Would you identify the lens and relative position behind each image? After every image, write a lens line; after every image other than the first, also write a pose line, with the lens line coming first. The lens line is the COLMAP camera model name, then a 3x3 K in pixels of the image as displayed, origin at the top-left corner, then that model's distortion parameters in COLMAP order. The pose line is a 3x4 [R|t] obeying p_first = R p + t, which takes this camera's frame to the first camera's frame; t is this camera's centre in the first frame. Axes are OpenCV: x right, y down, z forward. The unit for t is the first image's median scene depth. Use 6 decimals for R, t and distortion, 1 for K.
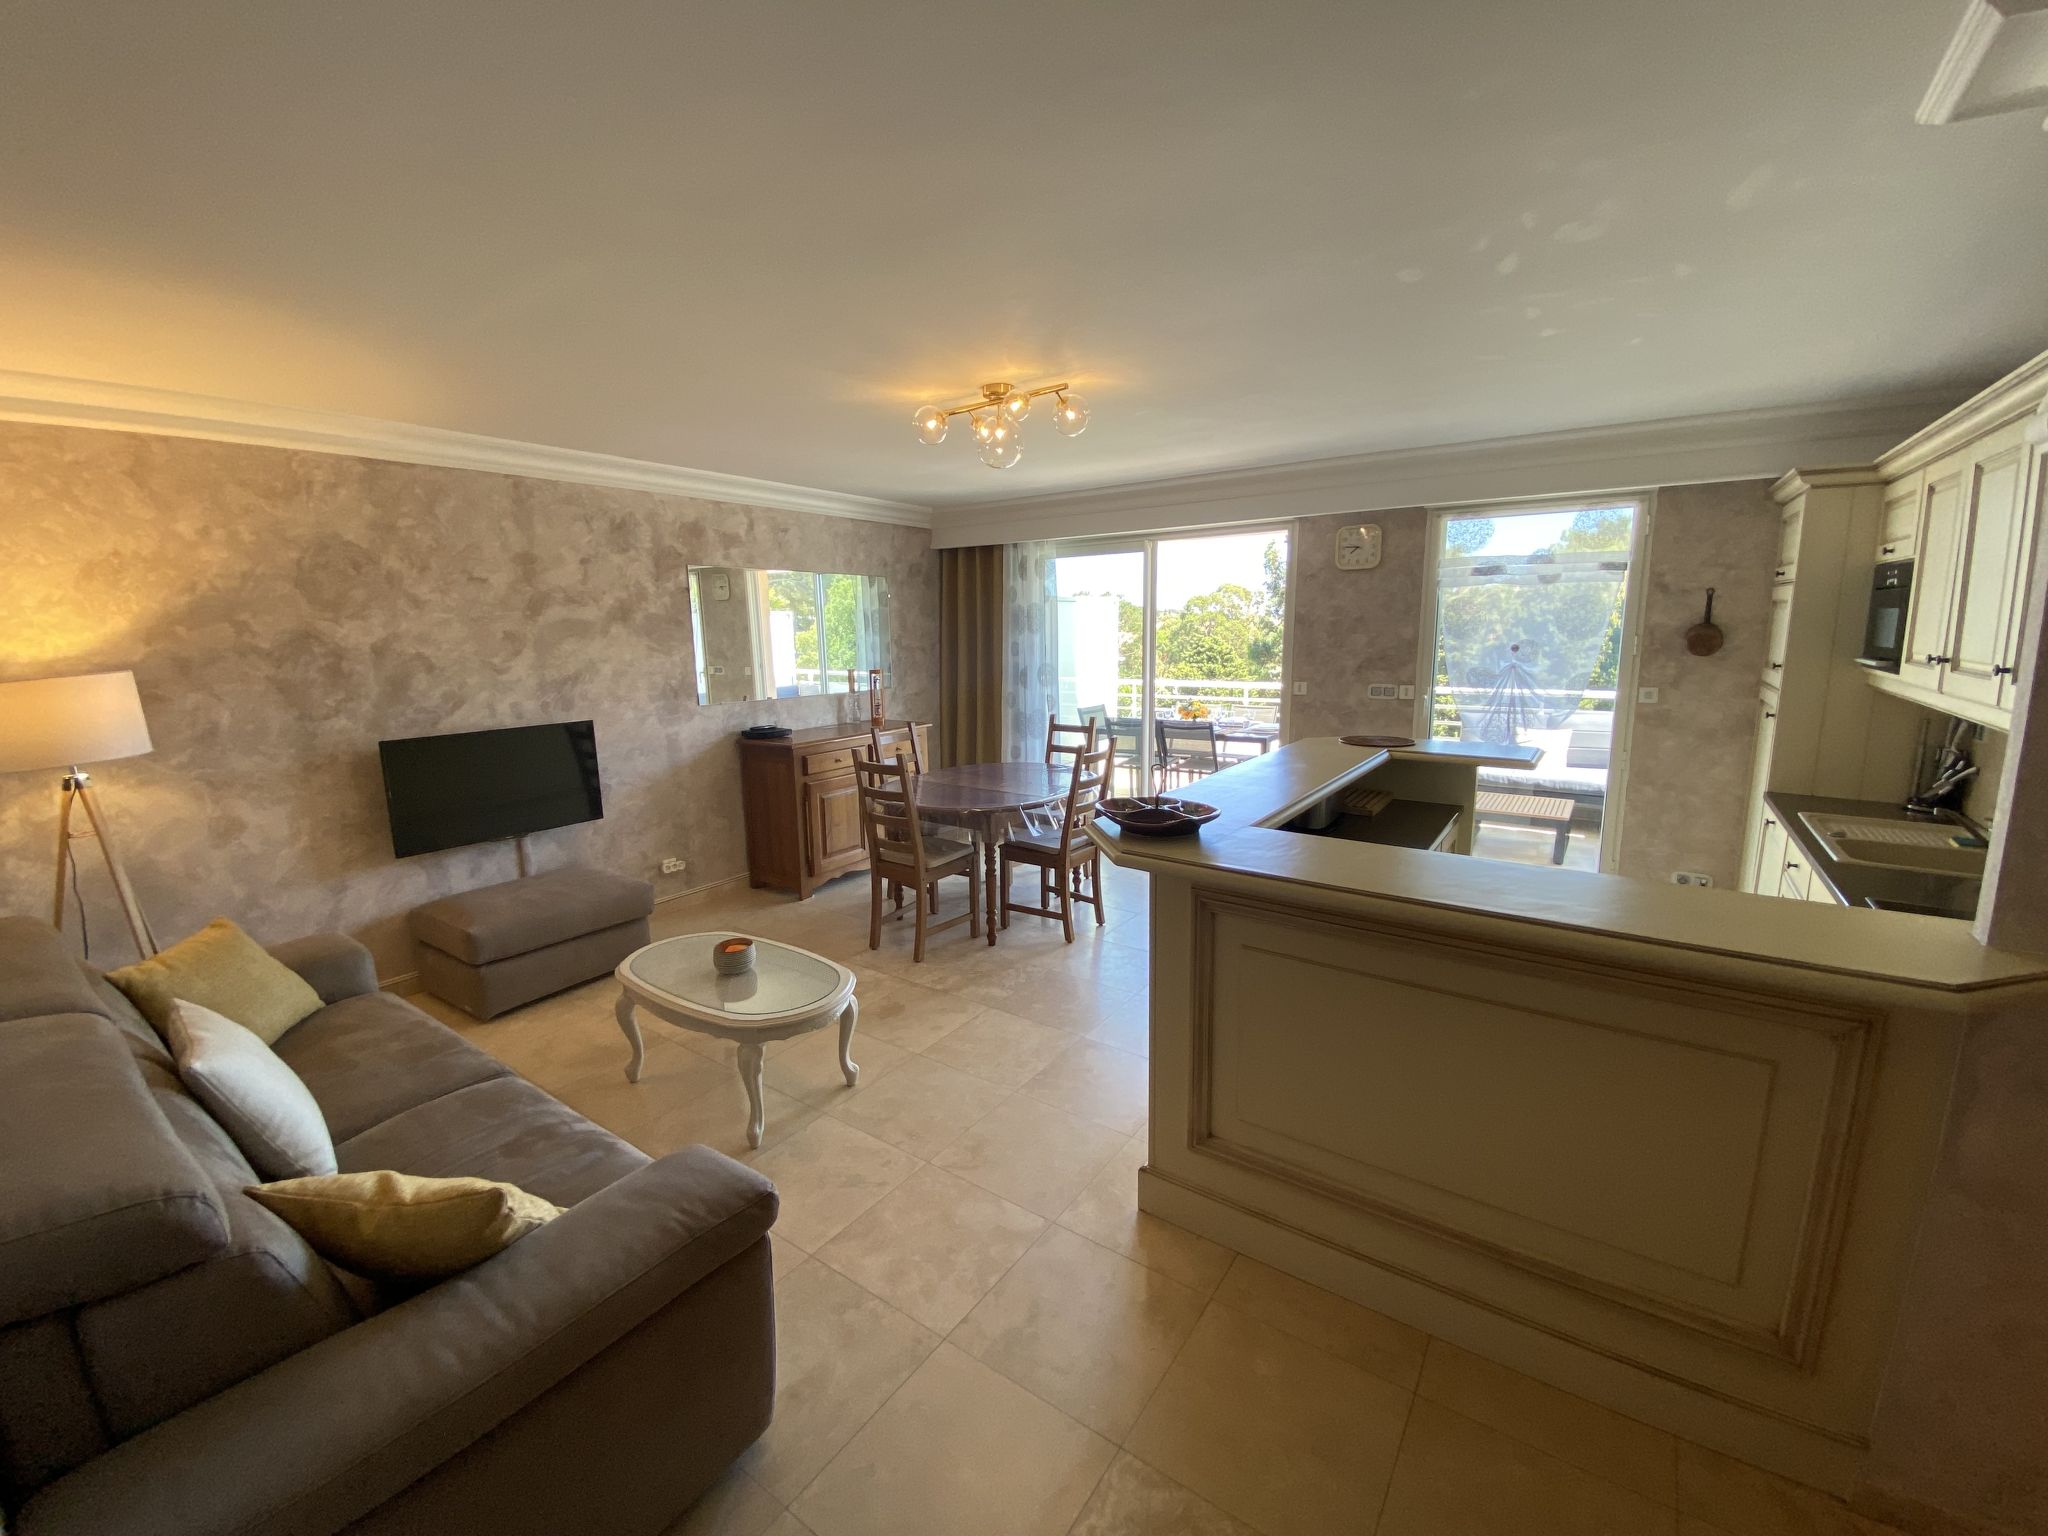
lens RADIAL K [[835.9, 0, 1018.3], [0, 835.9, 758.8], [0, 0, 1]] dist [0.049345, -0.031992]
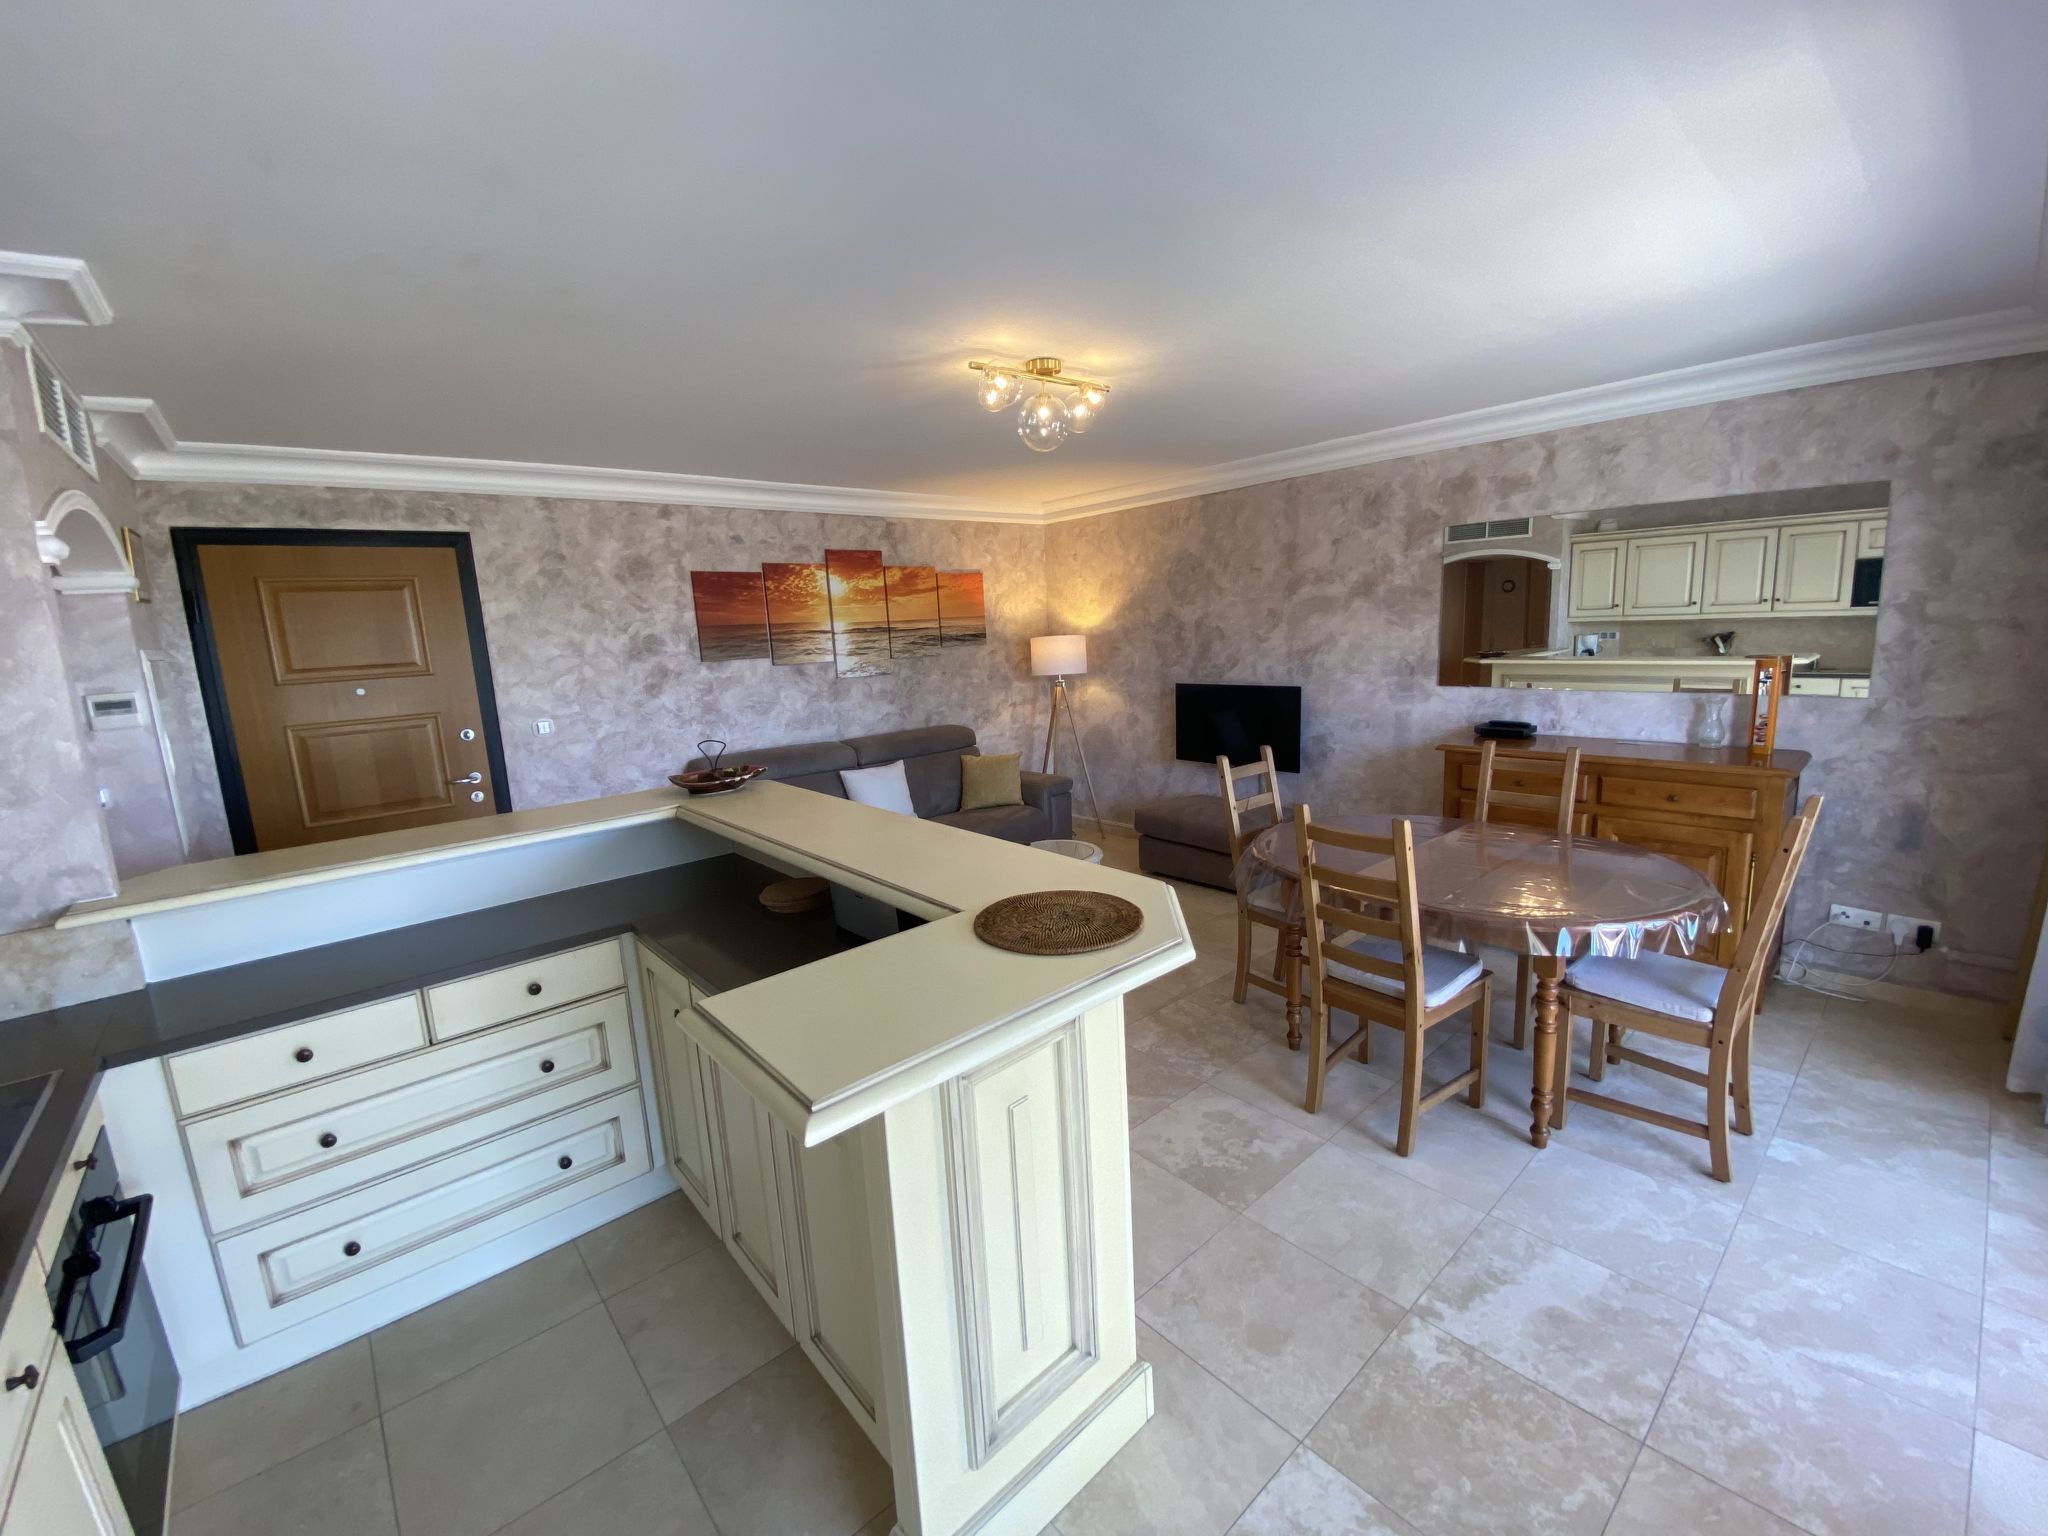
lens RADIAL K [[833.1, 0, 1024.0], [0, 833.1, 768.0], [0, 0, 1]] dist [0.001266, -0.013598]
pose [[-0.219137, 0.197422, -0.955512, 0.696834], [-0.097968, 0.969914, 0.222866, -0.160441], [0.970763, 0.142448, -0.193203, 0.915537]]
